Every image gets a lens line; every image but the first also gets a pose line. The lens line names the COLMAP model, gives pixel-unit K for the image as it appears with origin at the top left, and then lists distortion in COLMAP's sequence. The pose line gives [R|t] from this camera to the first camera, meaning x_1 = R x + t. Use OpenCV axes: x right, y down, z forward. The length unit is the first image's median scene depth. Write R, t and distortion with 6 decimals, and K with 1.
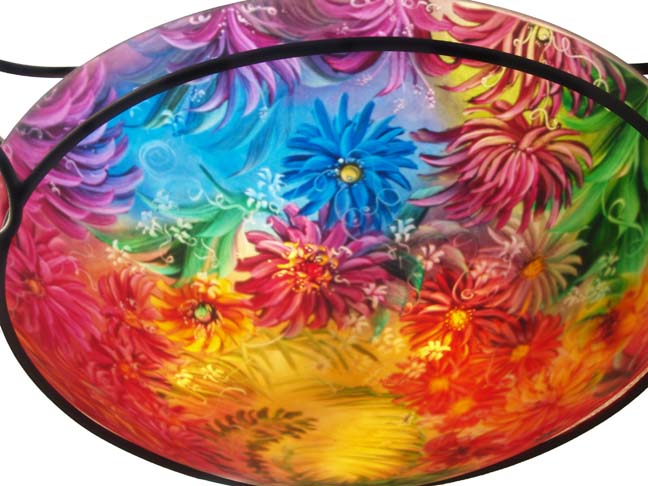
lens RADIAL K [[1404.4, 0, 324.0], [0, 1404.4, 243.0], [0, 0, 1]] dist [-0.052725, -0.080876]
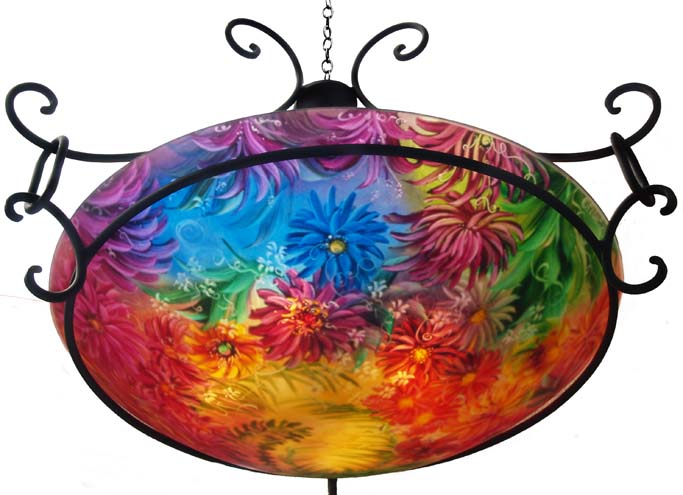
lens RADIAL K [[1145.2, 0, 341.5], [0, 1145.2, 247.5], [0, 0, 1]] dist [-0.113054, -0.008306]
pose [[0.999947, 0.005355, 0.008744, 0.012830], [-0.005426, 0.999952, 0.008110, -0.055273], [-0.008700, -0.008157, 0.999929, -0.062406]]
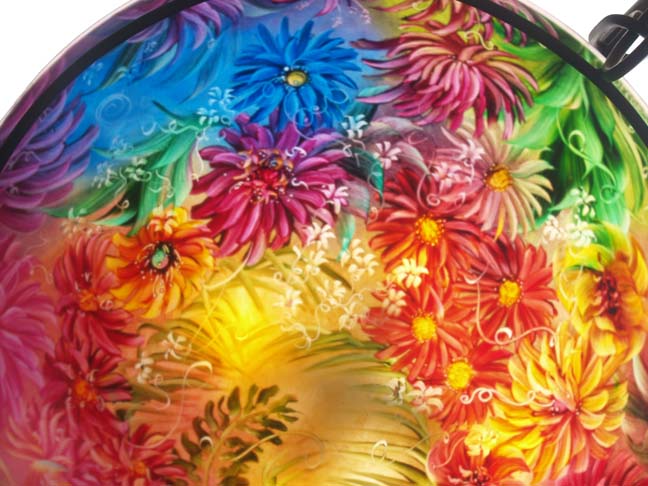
lens RADIAL K [[1636.4, 0, 324.0], [0, 1636.4, 243.0], [0, 0, 1]] dist [-0.016148, -0.160486]
pose [[0.994243, -0.106961, -0.006388, 0.032329], [0.069800, 0.691738, -0.718767, 0.867939], [0.081299, 0.714183, 0.695221, 0.242683]]
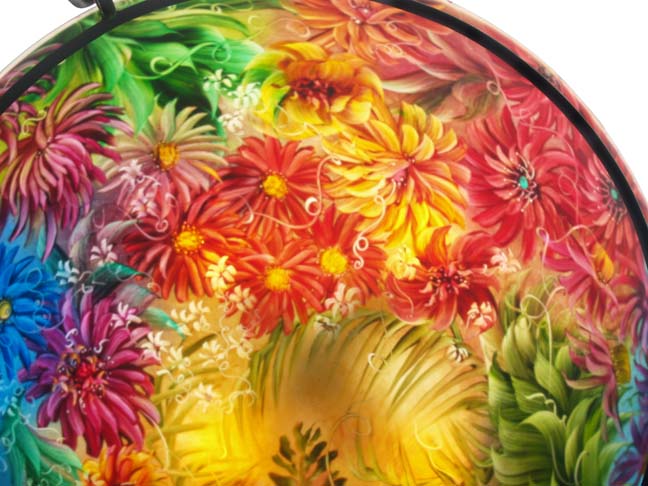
lens RADIAL K [[1636.4, 0, 324.0], [0, 1636.4, 243.0], [0, 0, 1]] dist [-0.016148, -0.160486]
pose [[0.239232, -0.970874, -0.013092, 0.133847], [0.690852, 0.179676, -0.700314, 0.914599], [0.682269, 0.158493, 0.713715, 0.282424]]
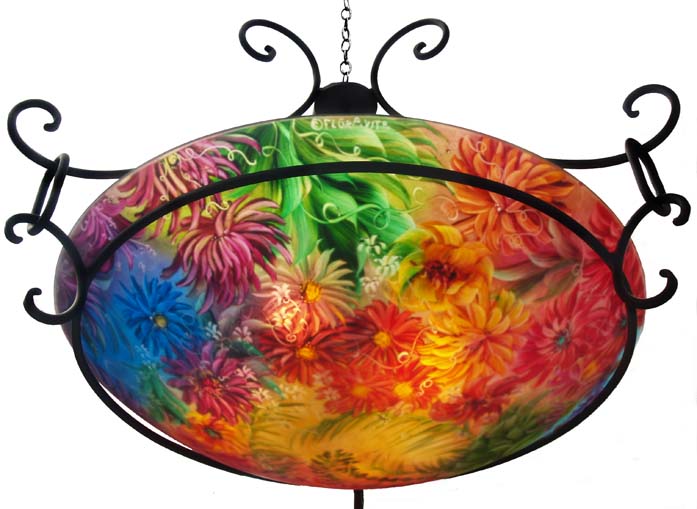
lens RADIAL K [[1192.6, 0, 348.5], [0, 1192.6, 254.5], [0, 0, 1]] dist [-0.088934, -0.002001]
pose [[0.540299, -0.520275, -0.661355, 0.892452], [0.534947, 0.819058, -0.207307, 0.229072], [0.649545, -0.241782, 0.720856, 0.282310]]
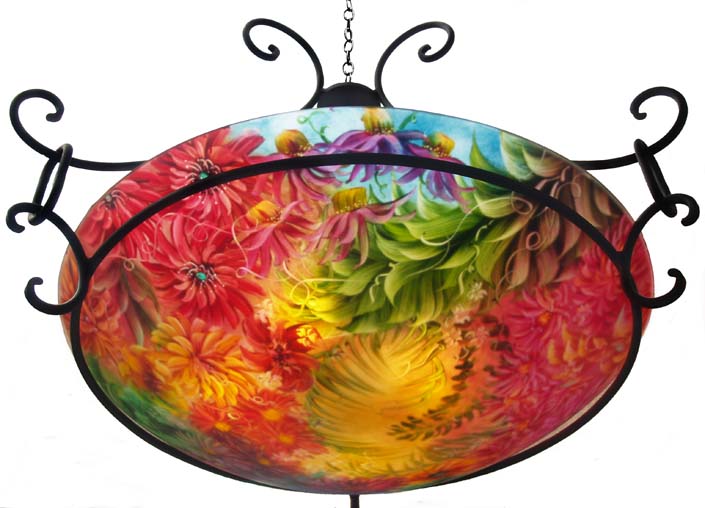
lens RADIAL K [[1218.0, 0, 366.0], [0, 1218.0, 255.1], [0, 0, 1]] dist [-0.105788, 0.005327]
pose [[-0.972445, -0.125736, -0.196321, 0.269292], [0.176622, 0.152317, -0.972422, 1.259092], [0.152171, -0.980301, -0.125912, 1.409903]]
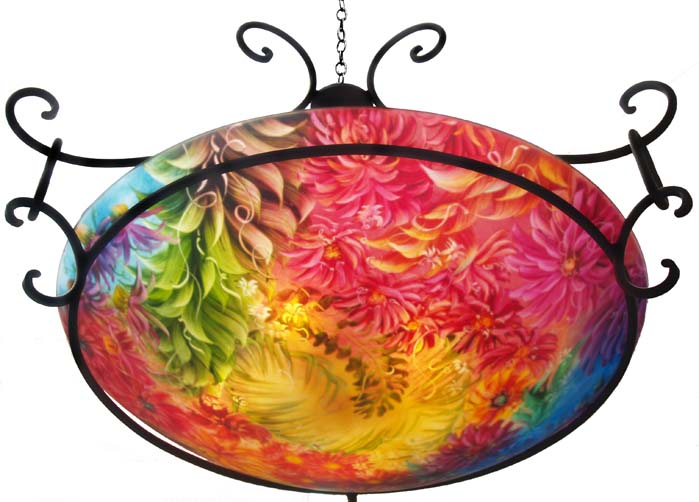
lens RADIAL K [[1250.8, 0, 331.5], [0, 1250.8, 250.8], [0, 0, 1]] dist [-0.125307, -0.013069]
pose [[-0.642575, 0.513117, 0.569042, -0.753175], [-0.500637, 0.281054, -0.818762, 1.094077], [-0.580052, -0.810999, 0.076287, 1.151524]]
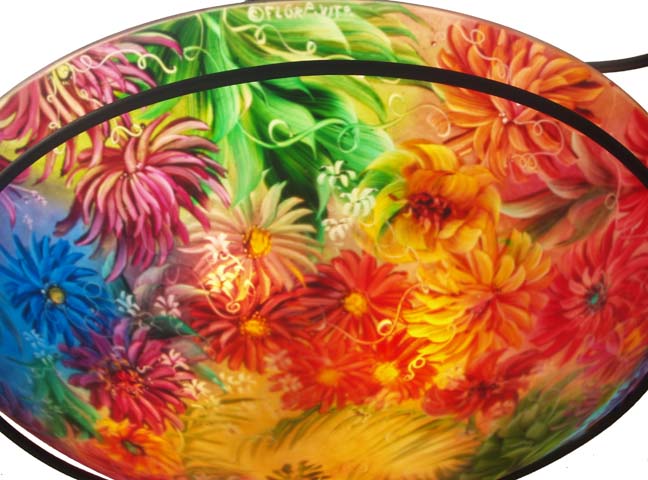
lens RADIAL K [[1513.9, 0, 324.0], [0, 1513.9, 240.0], [0, 0, 1]] dist [-0.071896, -0.173534]
pose [[0.529467, -0.554784, -0.641778, 0.820971], [0.574186, 0.791256, -0.210296, 0.252926], [0.624480, -0.257155, 0.737493, 0.308087]]
